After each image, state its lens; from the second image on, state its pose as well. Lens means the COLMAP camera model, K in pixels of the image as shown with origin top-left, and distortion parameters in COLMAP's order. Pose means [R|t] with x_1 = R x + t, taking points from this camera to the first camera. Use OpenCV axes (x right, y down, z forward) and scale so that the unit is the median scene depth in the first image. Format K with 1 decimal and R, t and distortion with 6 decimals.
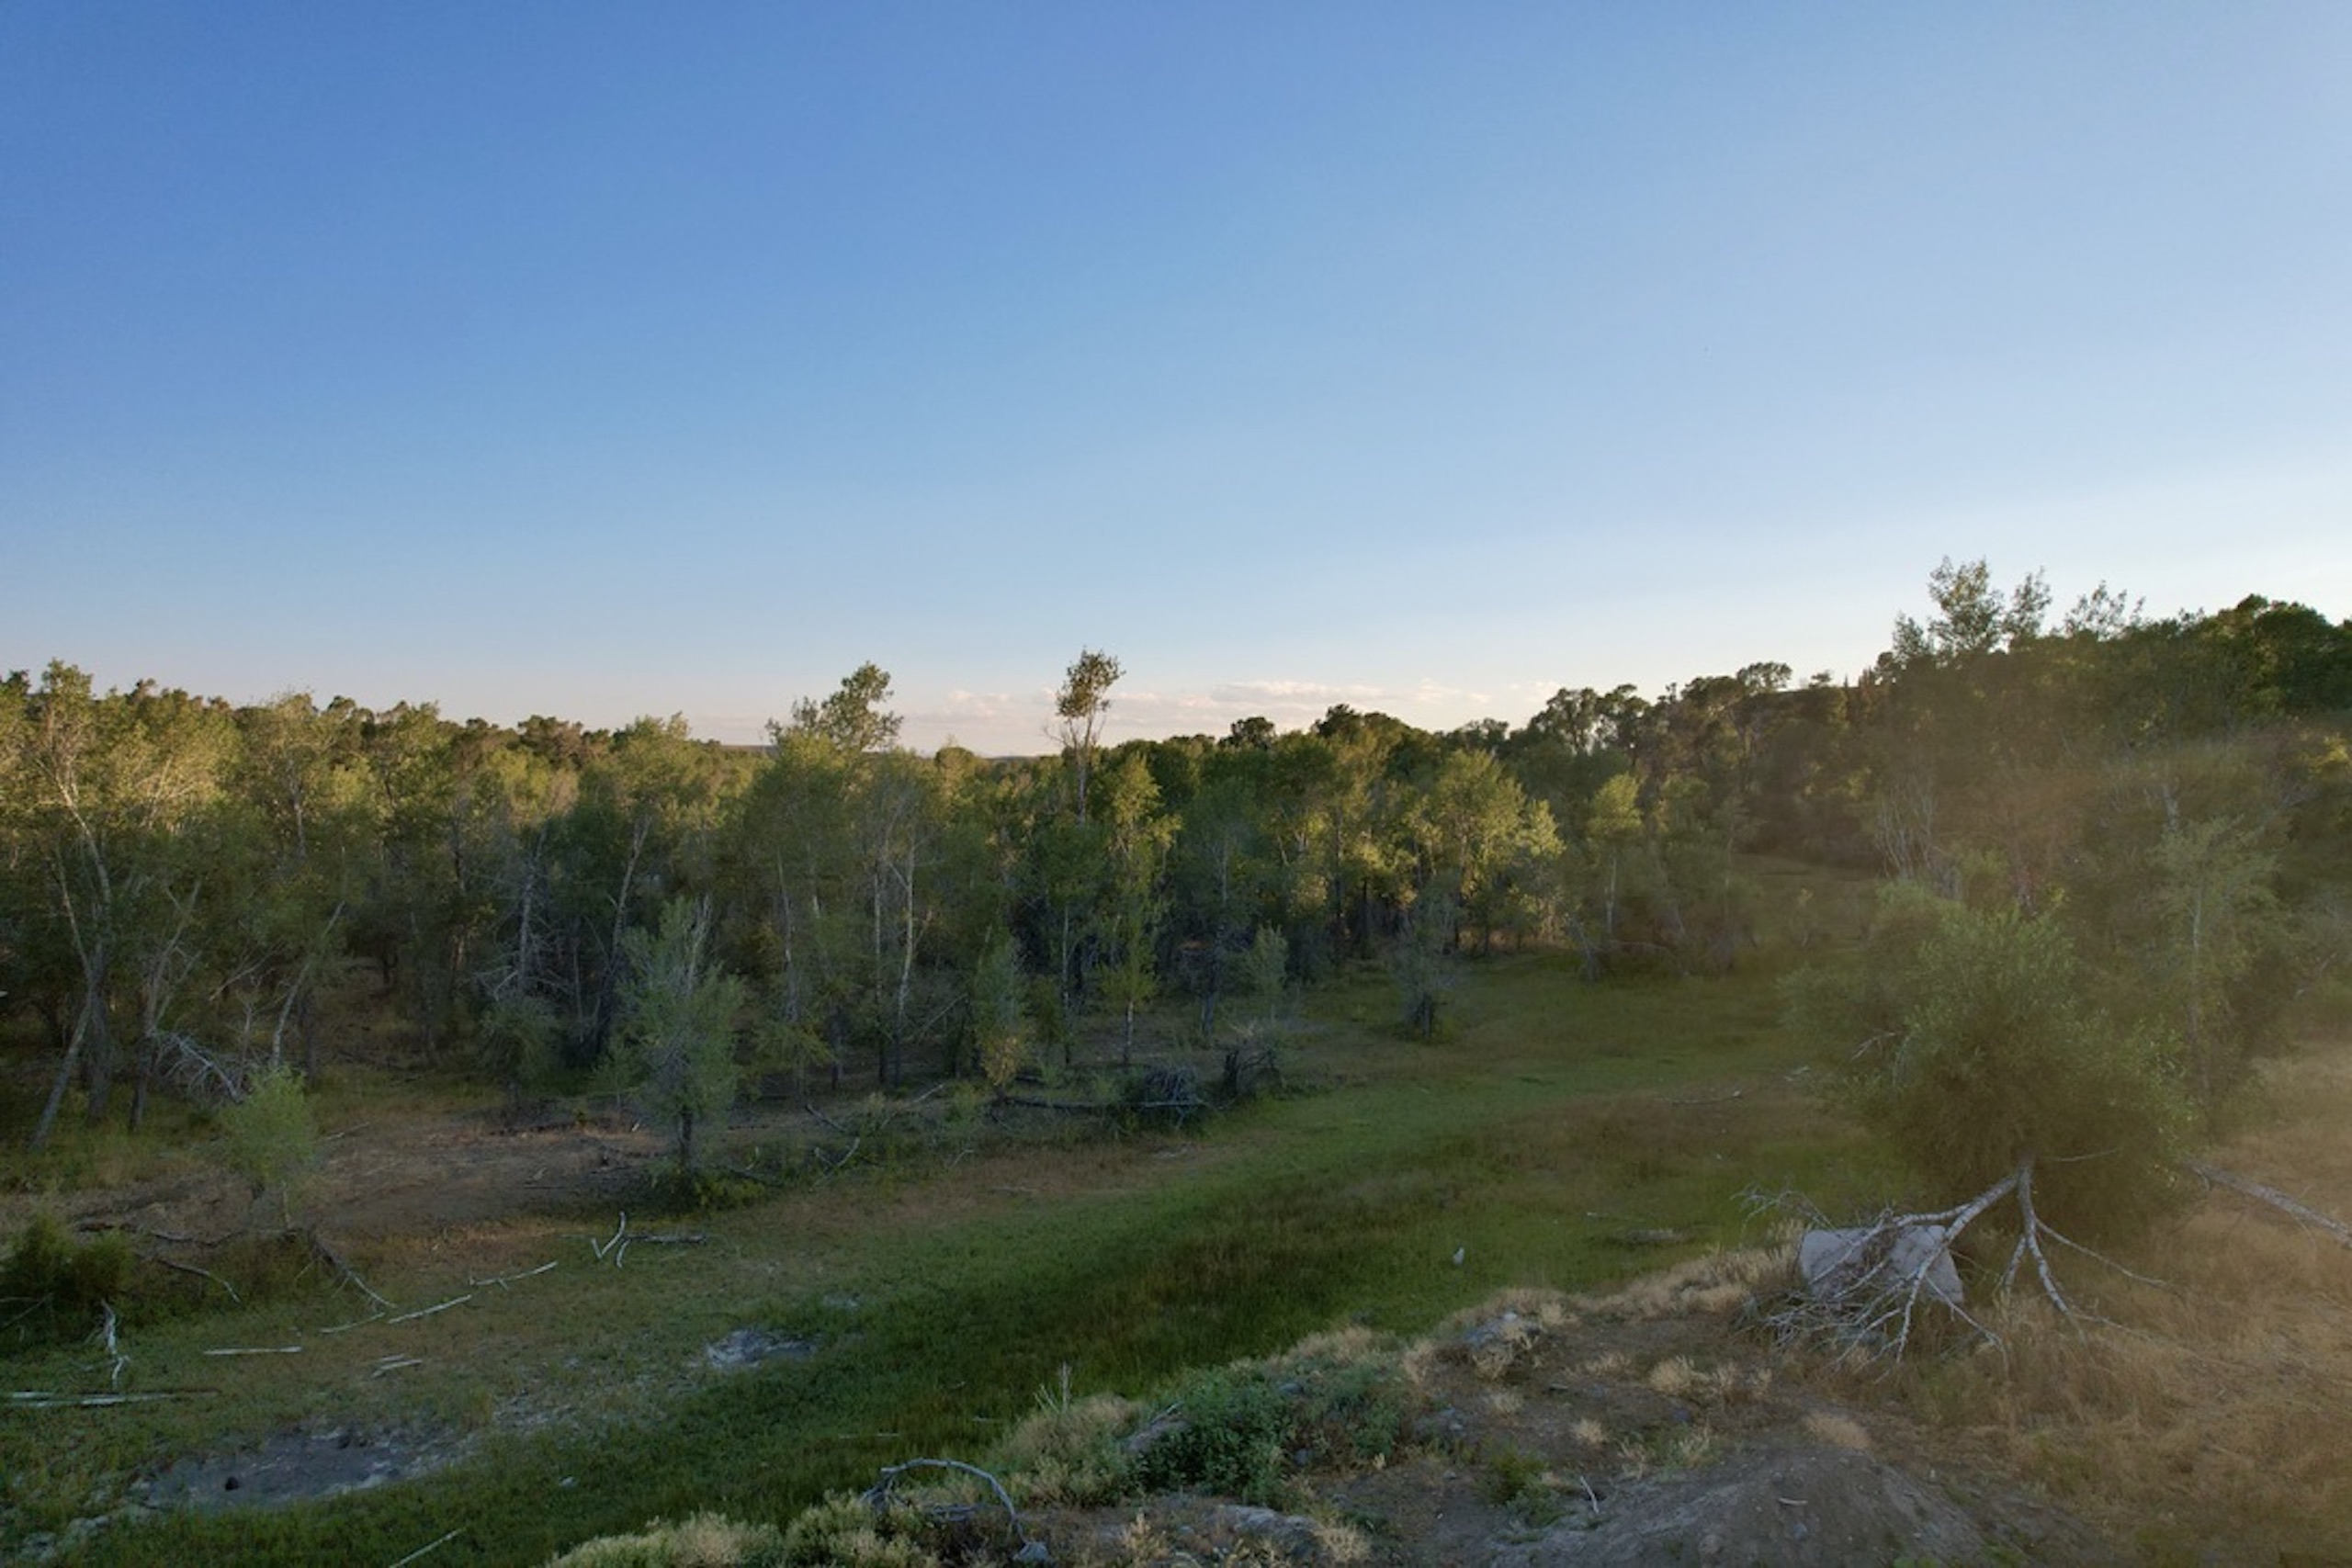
lens RADIAL K [[1516.9, 0, 1184.5], [0, 1516.9, 785.3], [0, 0, 1]] dist [-0.070252, 0.065149]
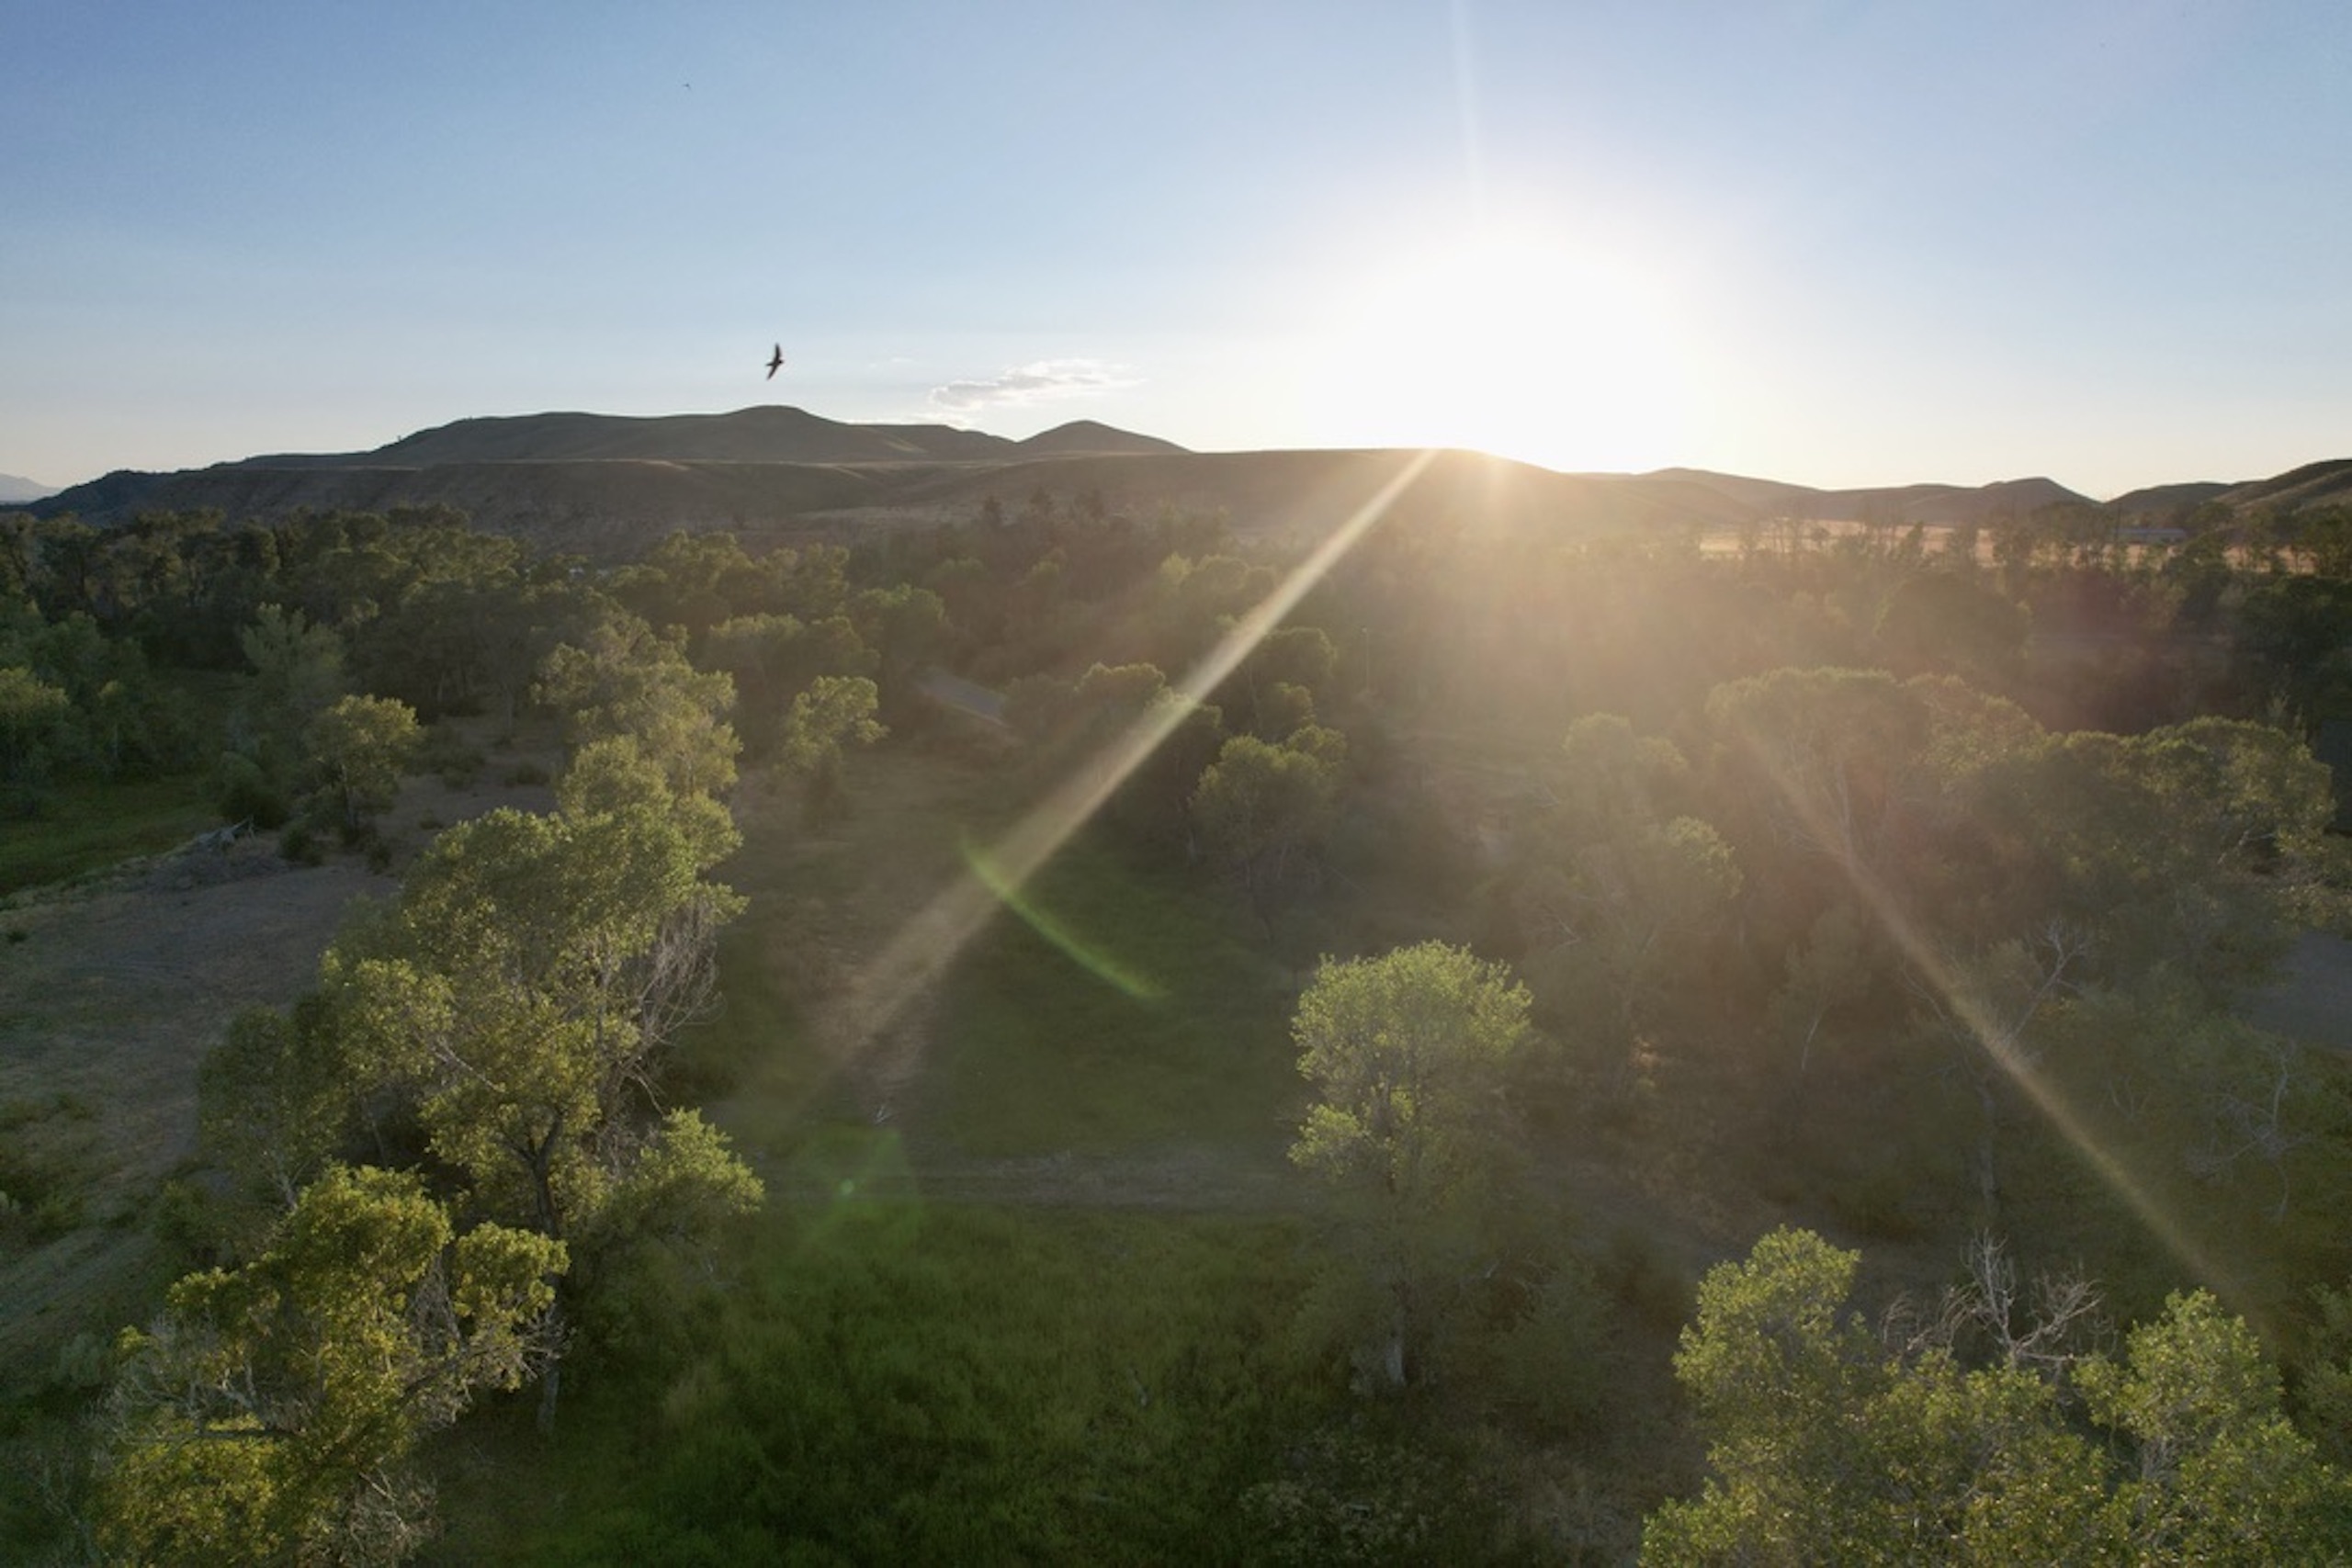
lens RADIAL K [[1516.9, 0, 1195.2], [0, 1516.9, 791.3], [0, 0, 1]] dist [-0.070252, 0.065149]
pose [[0.591835, -0.130481, 0.795428, -0.823555], [-0.007341, 0.985898, 0.167188, -0.369399], [-0.806026, -0.104787, 0.582531, -2.415201]]
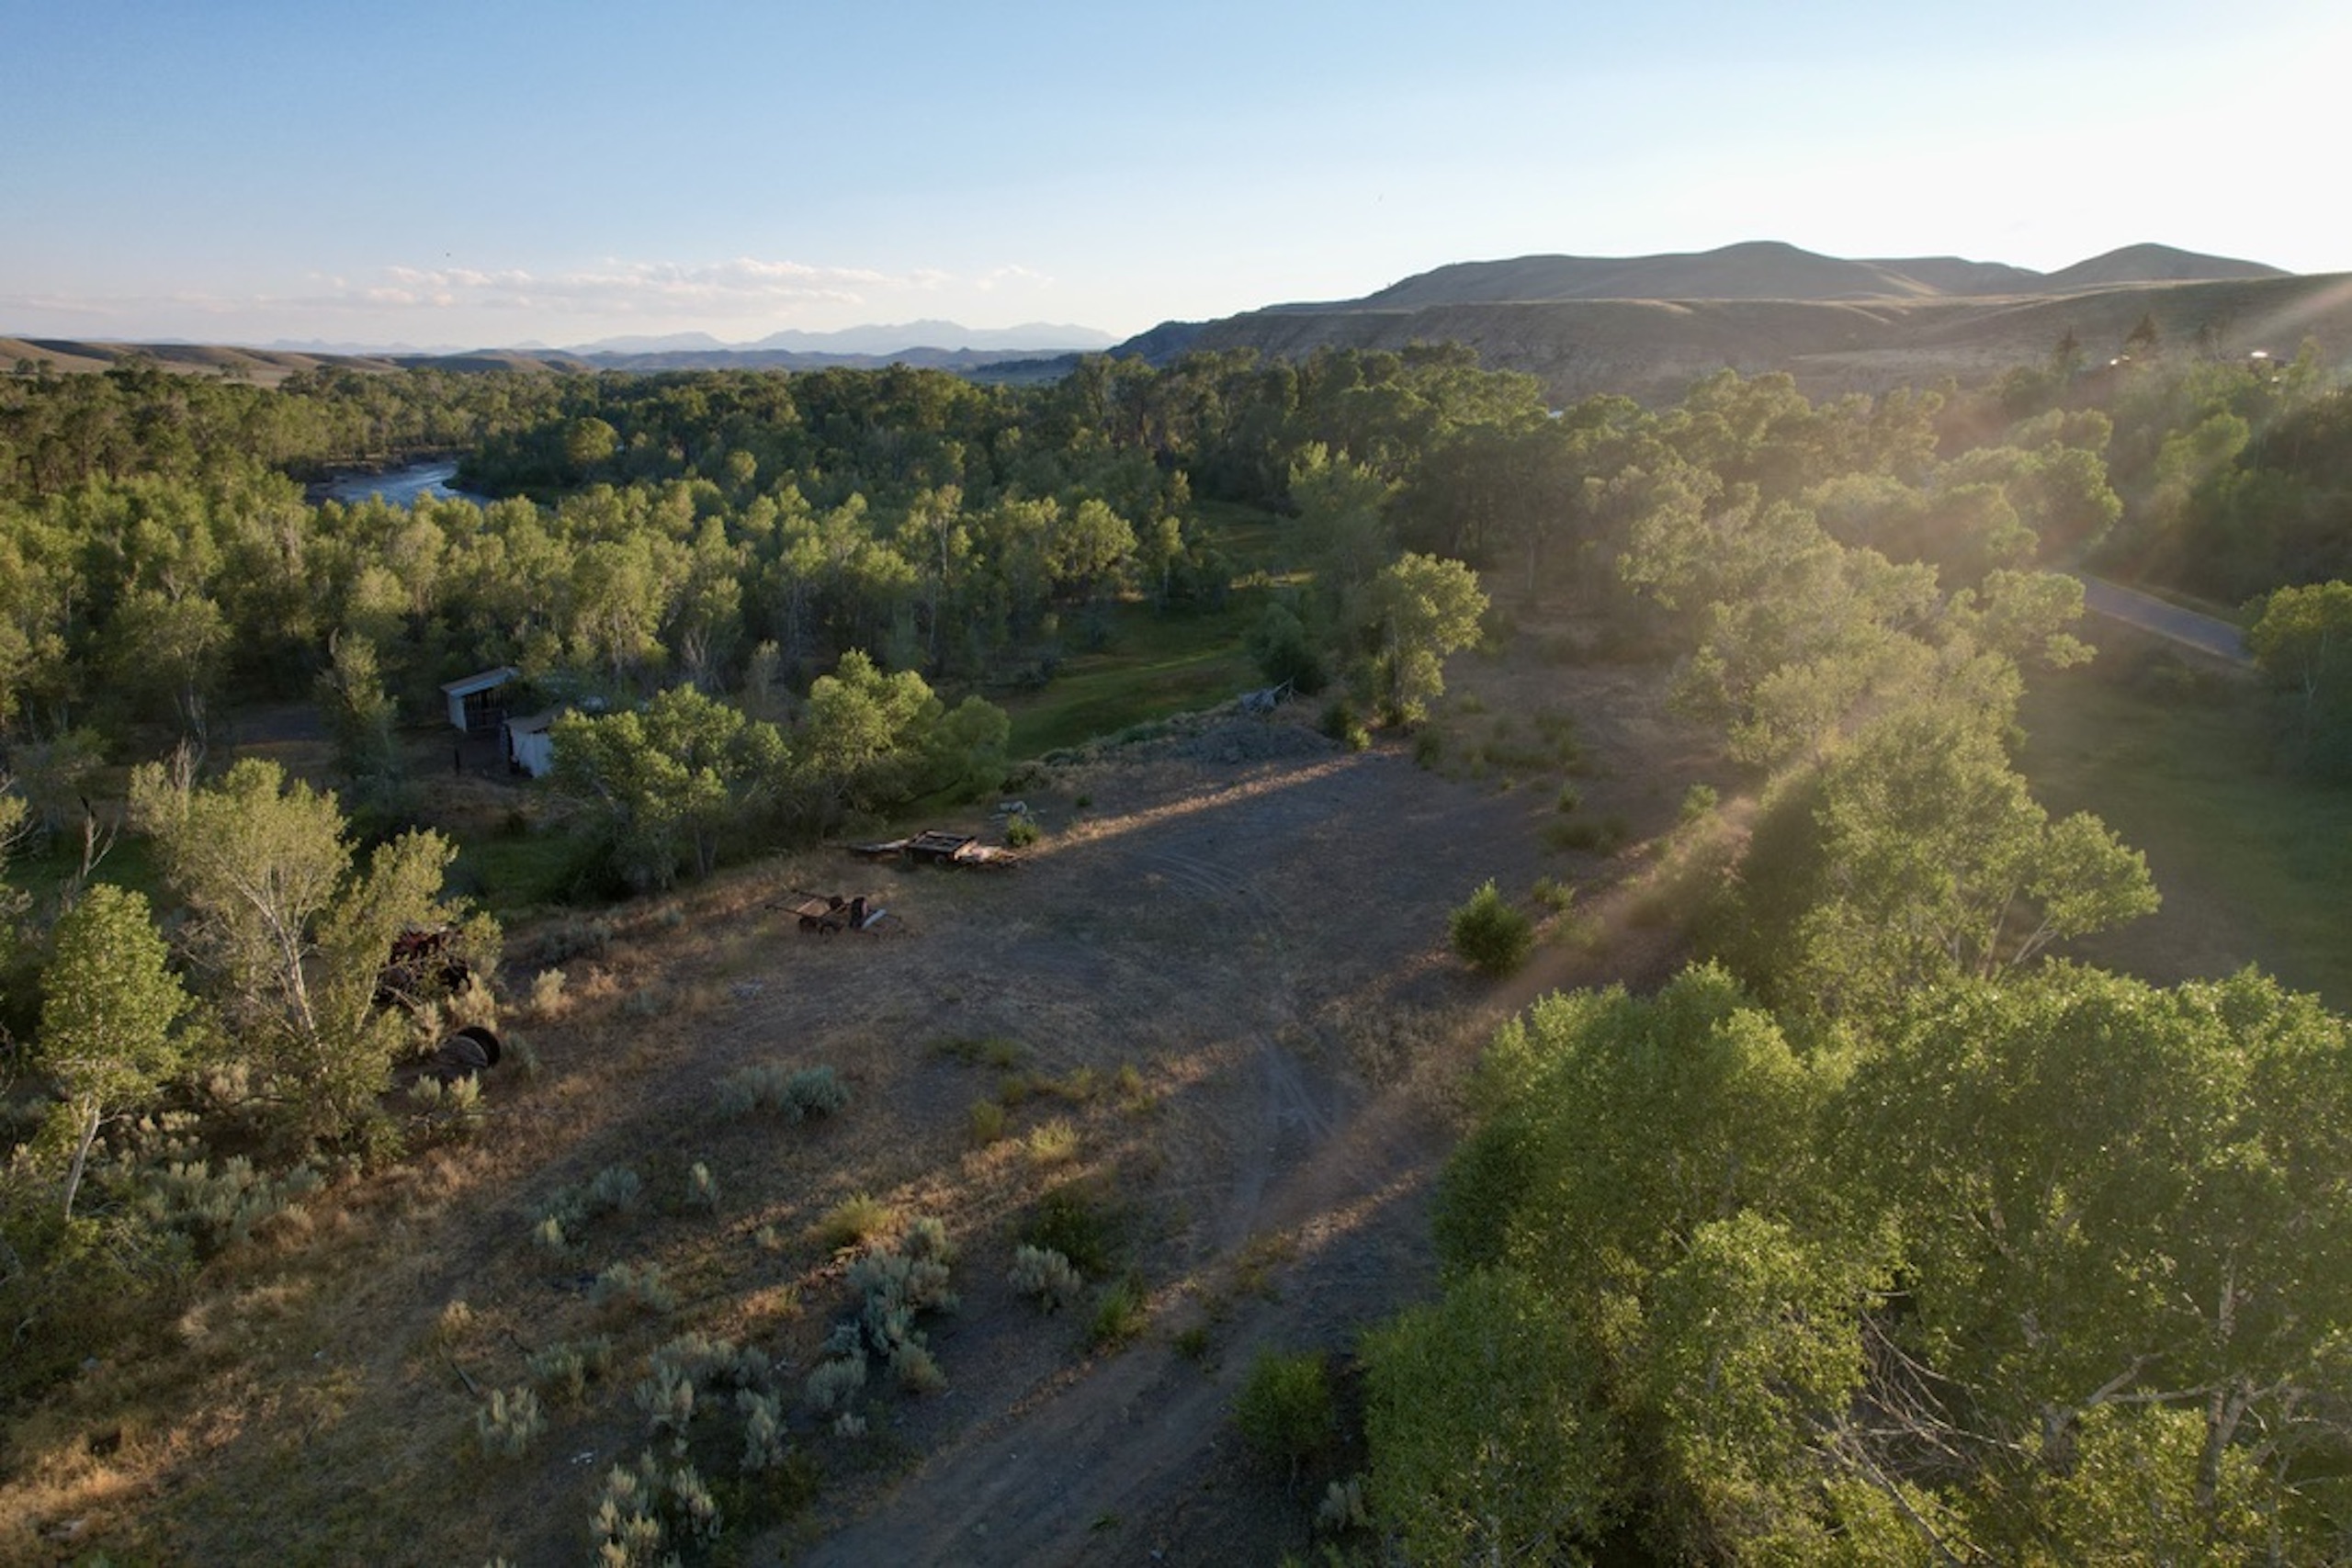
lens RADIAL K [[1516.9, 0, 1184.1], [0, 1516.9, 787.7], [0, 0, 1]] dist [-0.070252, 0.065149]
pose [[0.944834, -0.081588, 0.317227, -0.668567], [-0.005275, 0.964565, 0.263791, -0.344695], [-0.327508, -0.250912, 0.910923, -1.726704]]
